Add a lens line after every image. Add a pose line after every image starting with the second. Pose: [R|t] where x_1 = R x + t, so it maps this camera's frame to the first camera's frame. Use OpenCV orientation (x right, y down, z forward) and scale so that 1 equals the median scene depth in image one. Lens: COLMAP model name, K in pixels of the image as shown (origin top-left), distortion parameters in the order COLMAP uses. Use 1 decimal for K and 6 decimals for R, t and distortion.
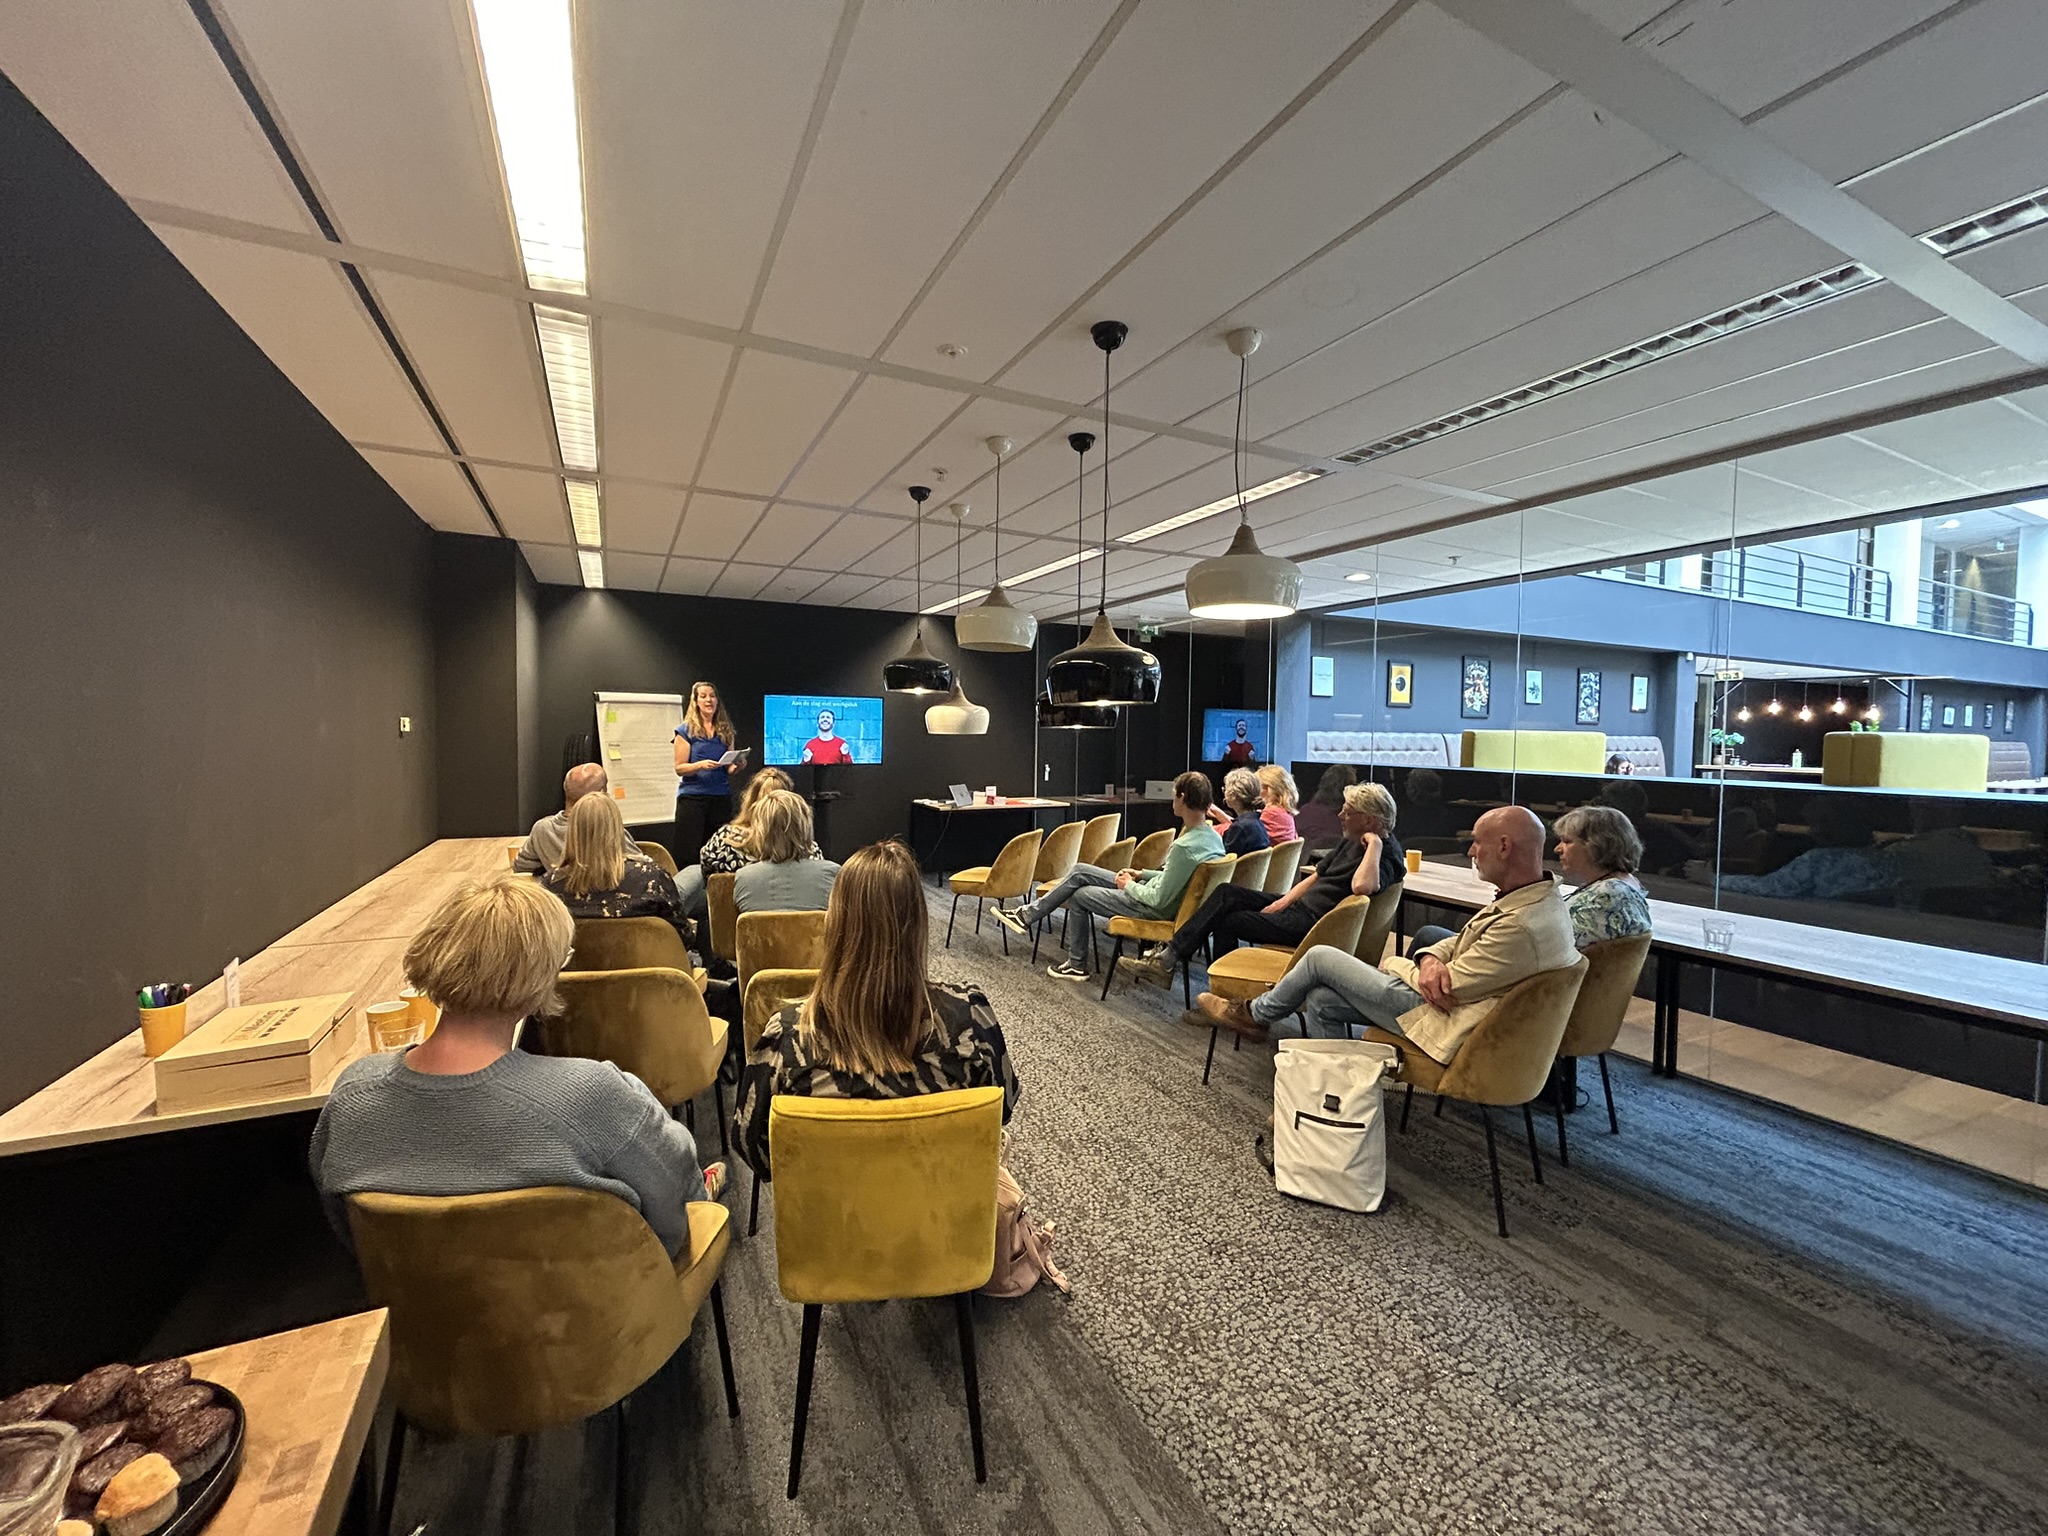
lens RADIAL K [[824.2, 0, 1026.6], [0, 824.2, 771.1], [0, 0, 1]] dist [-0.001150, 0.000386]
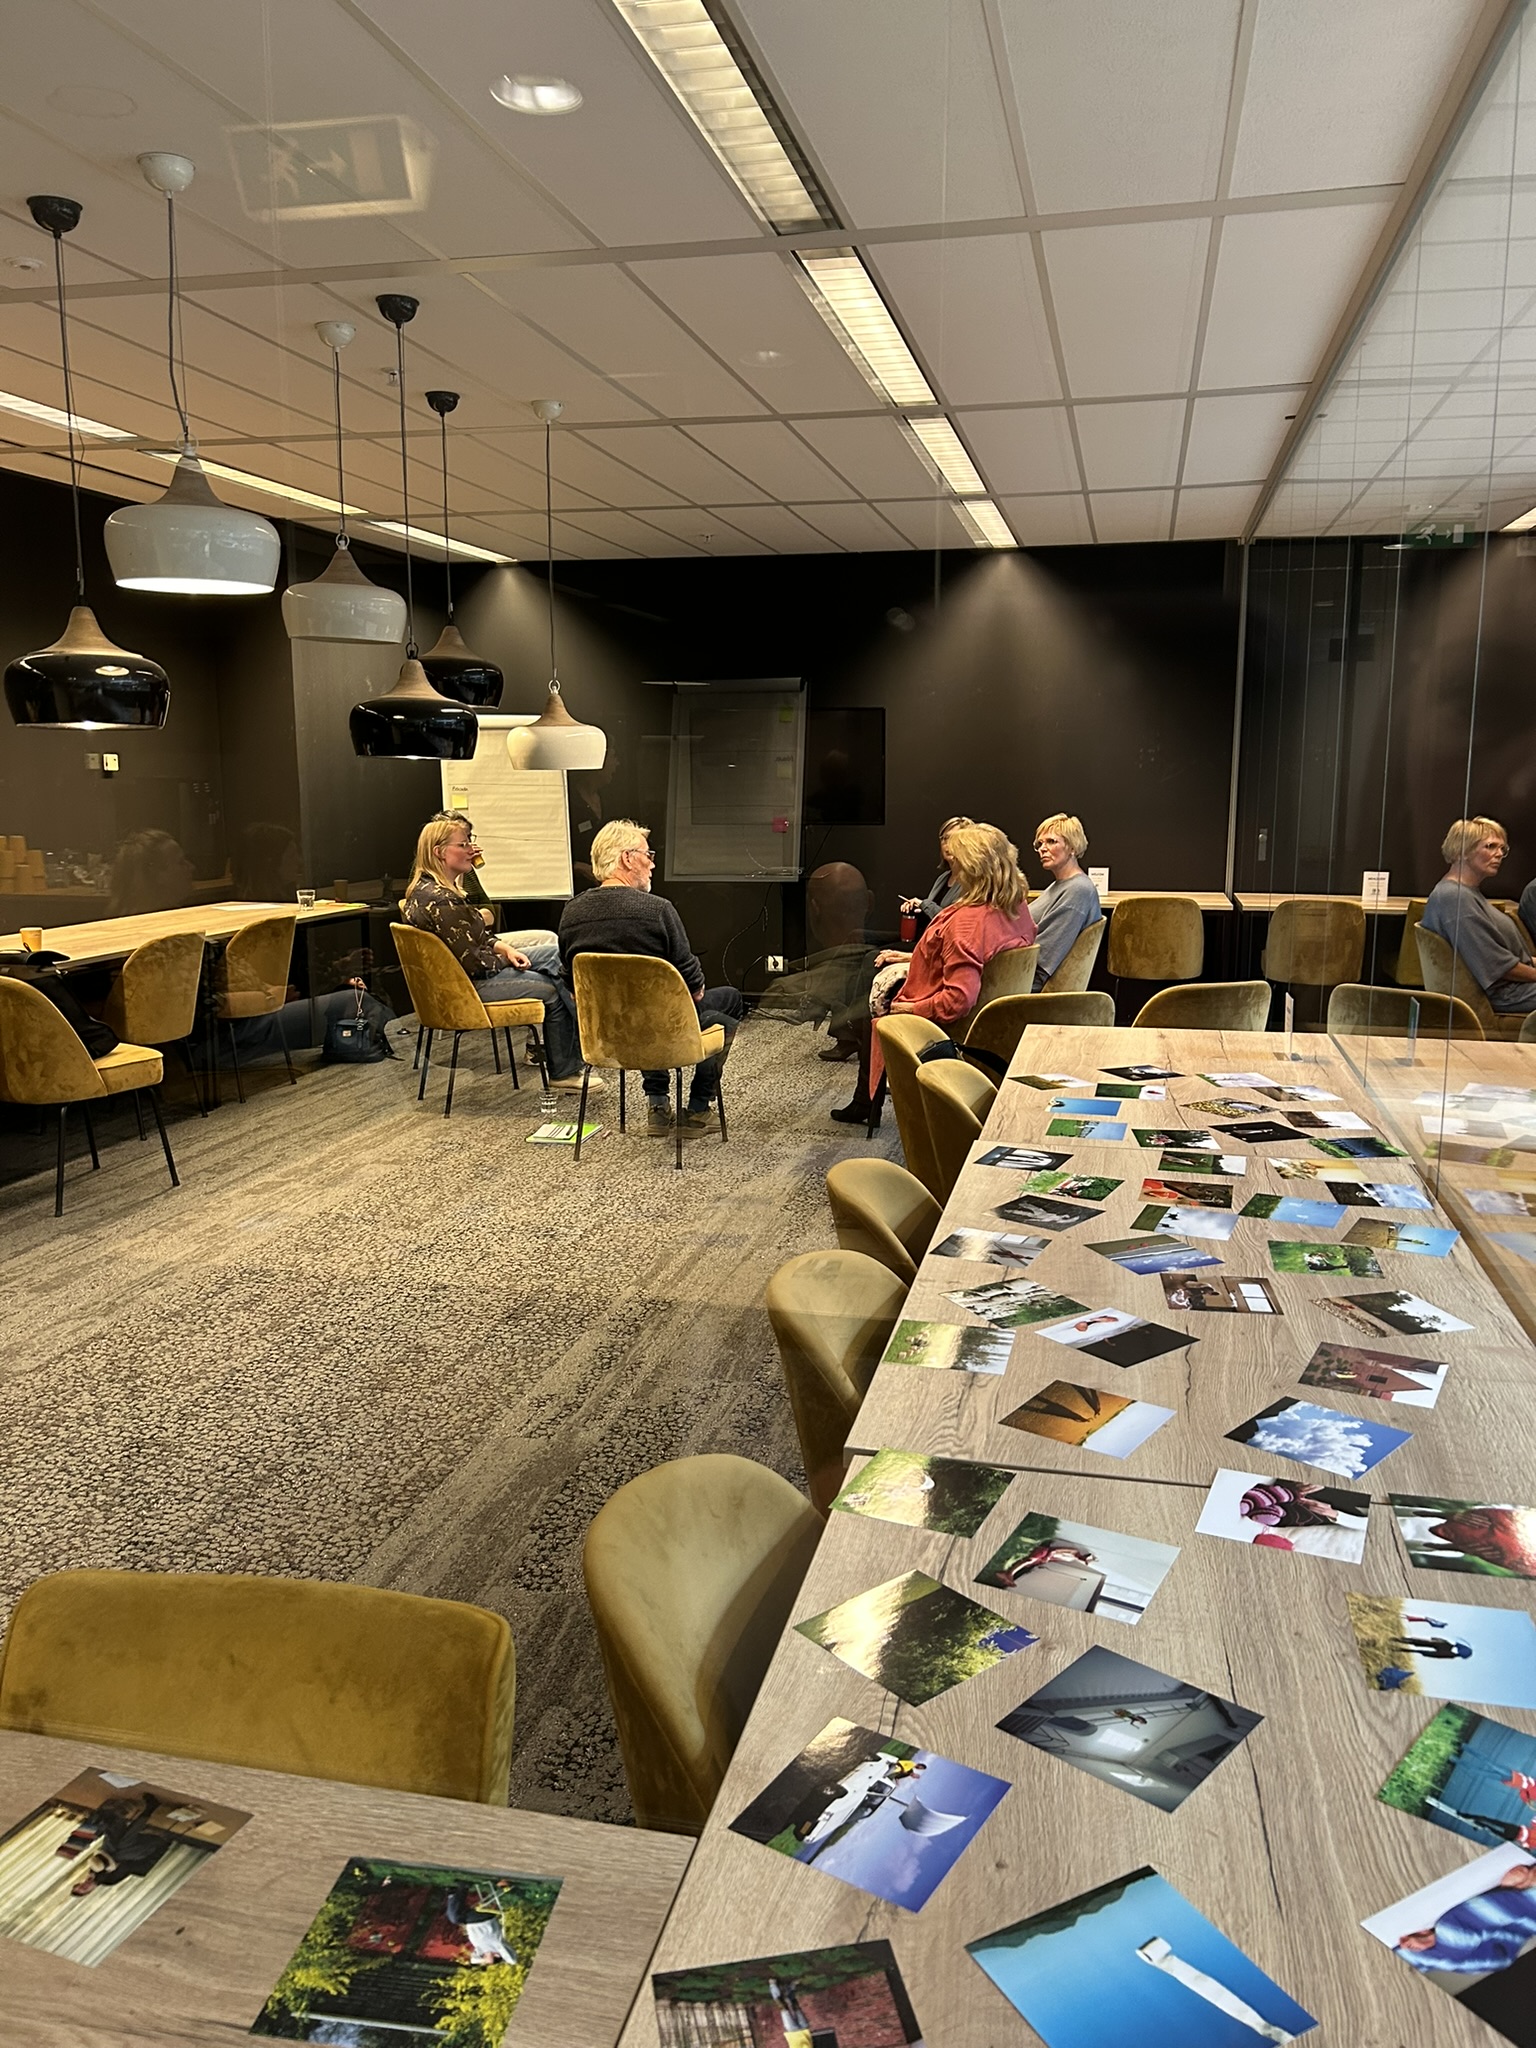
lens RADIAL K [[1545.7, 0, 782.2], [0, 1545.7, 1010.0], [0, 0, 1]] dist [0.016164, -0.017654]
pose [[0.781139, 0.088491, -0.618054, 1.408950], [-0.022438, 0.993244, 0.113851, 0.002764], [0.623954, -0.075066, 0.777848, 0.253476]]
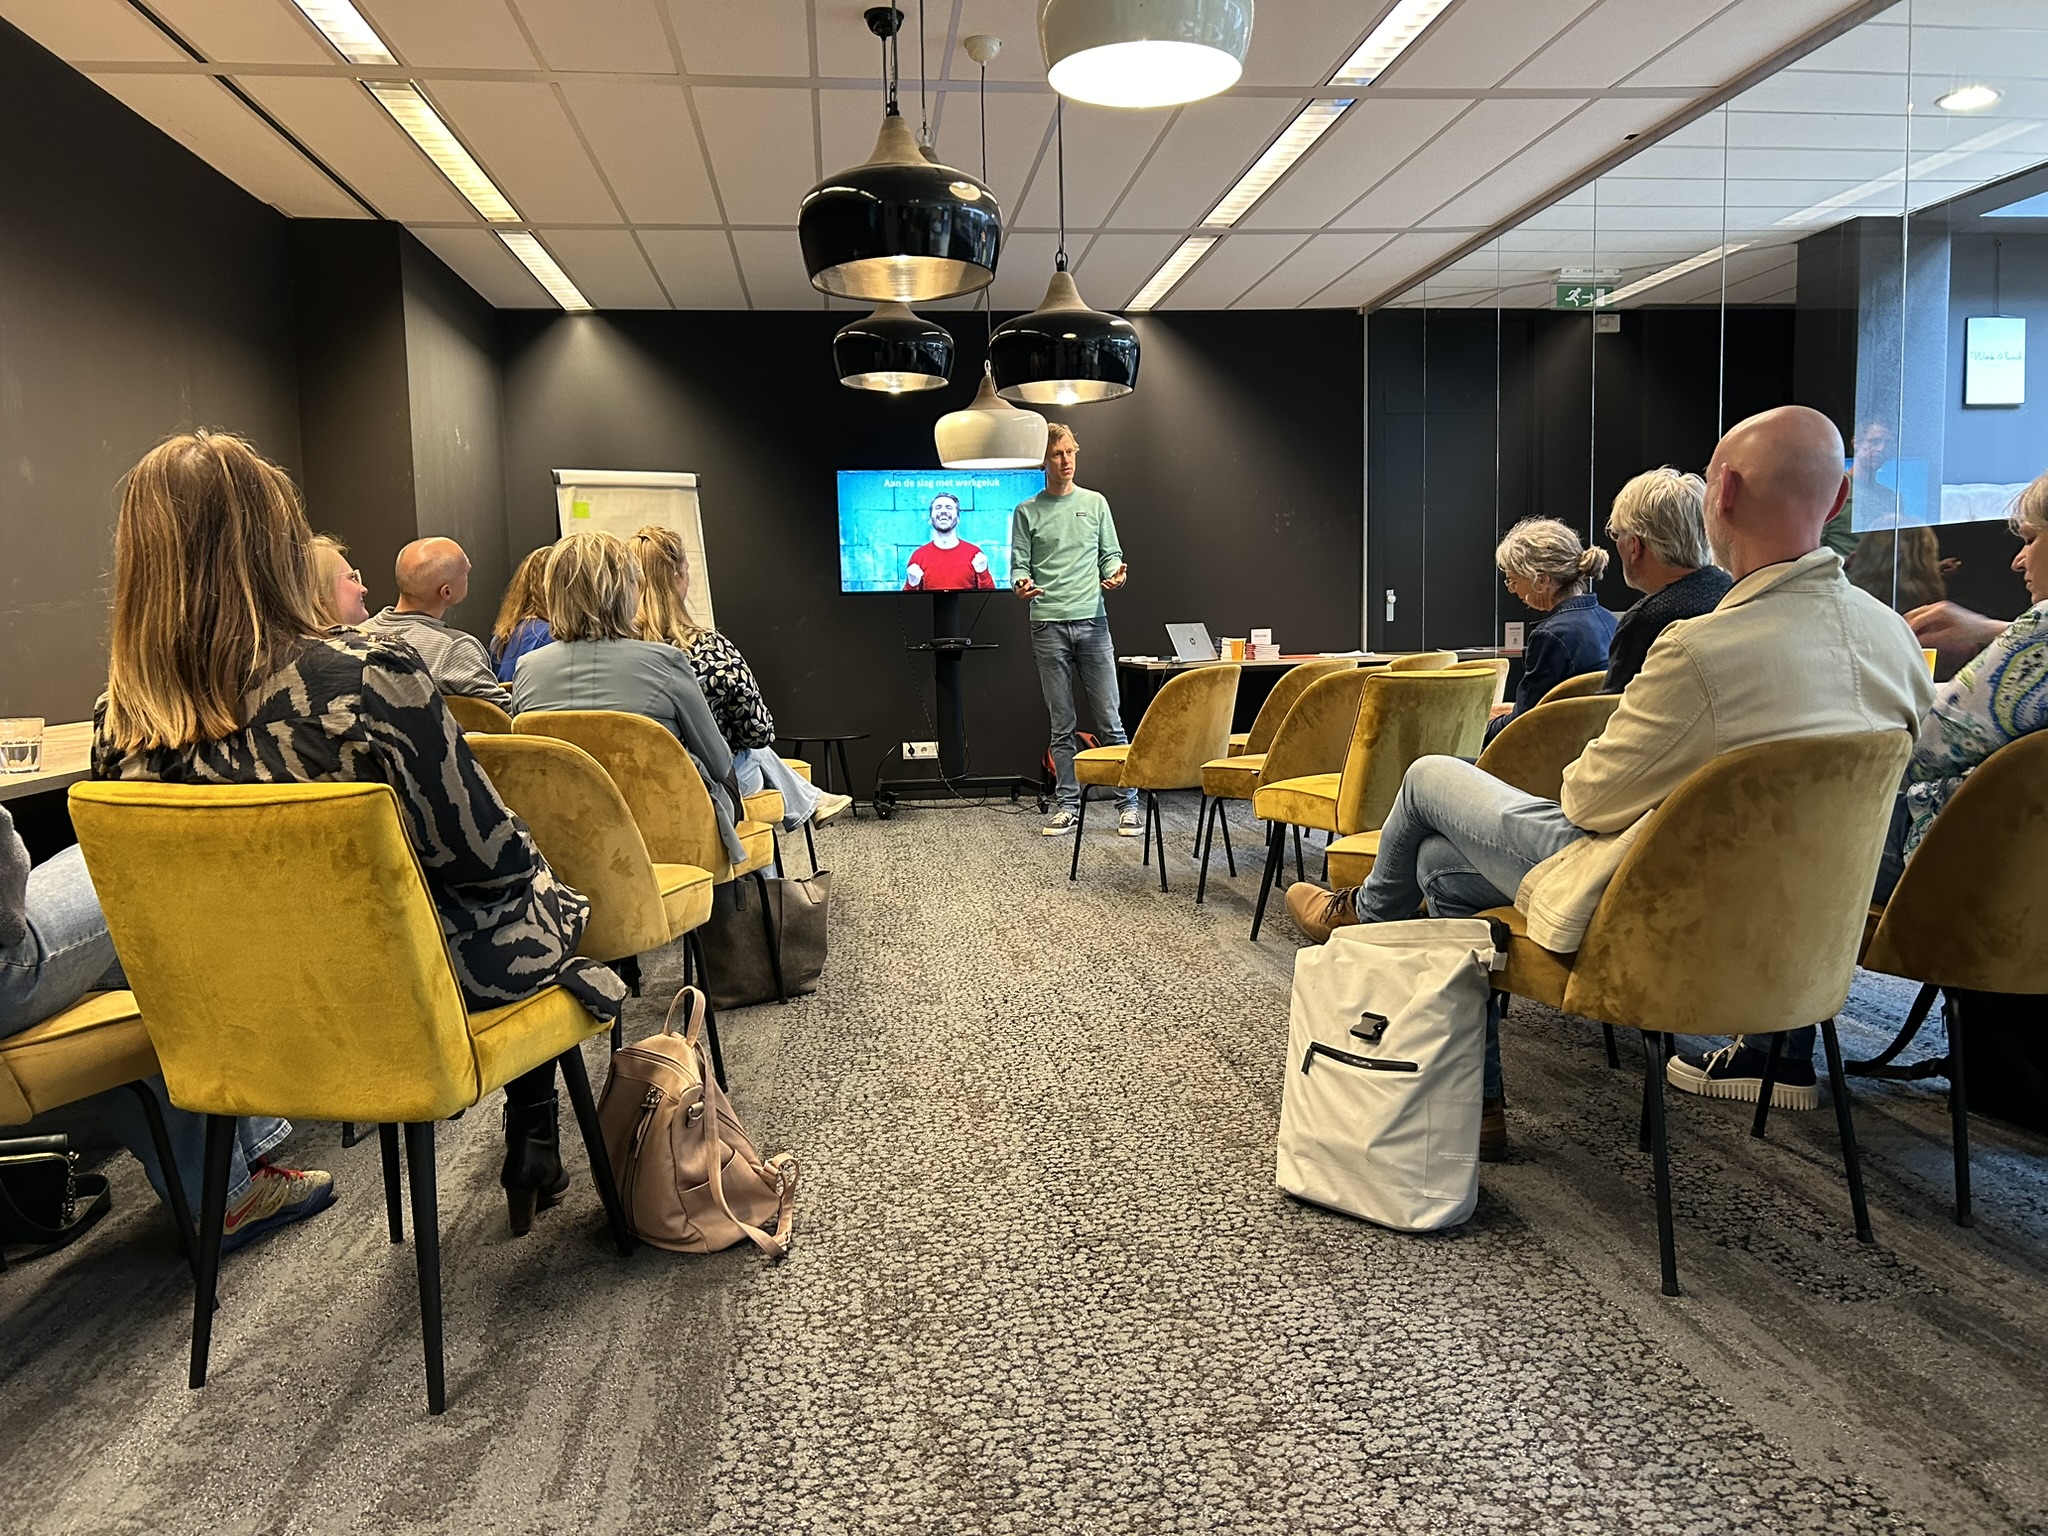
lens RADIAL K [[1545.7, 0, 1034.7], [0, 1545.7, 768.4], [0, 0, 1]] dist [0.016164, -0.017654]
pose [[0.942979, -0.000291, -0.332853, 0.501352], [0.017216, 0.998704, 0.047899, 0.191721], [0.332408, -0.050898, 0.941761, 0.020479]]
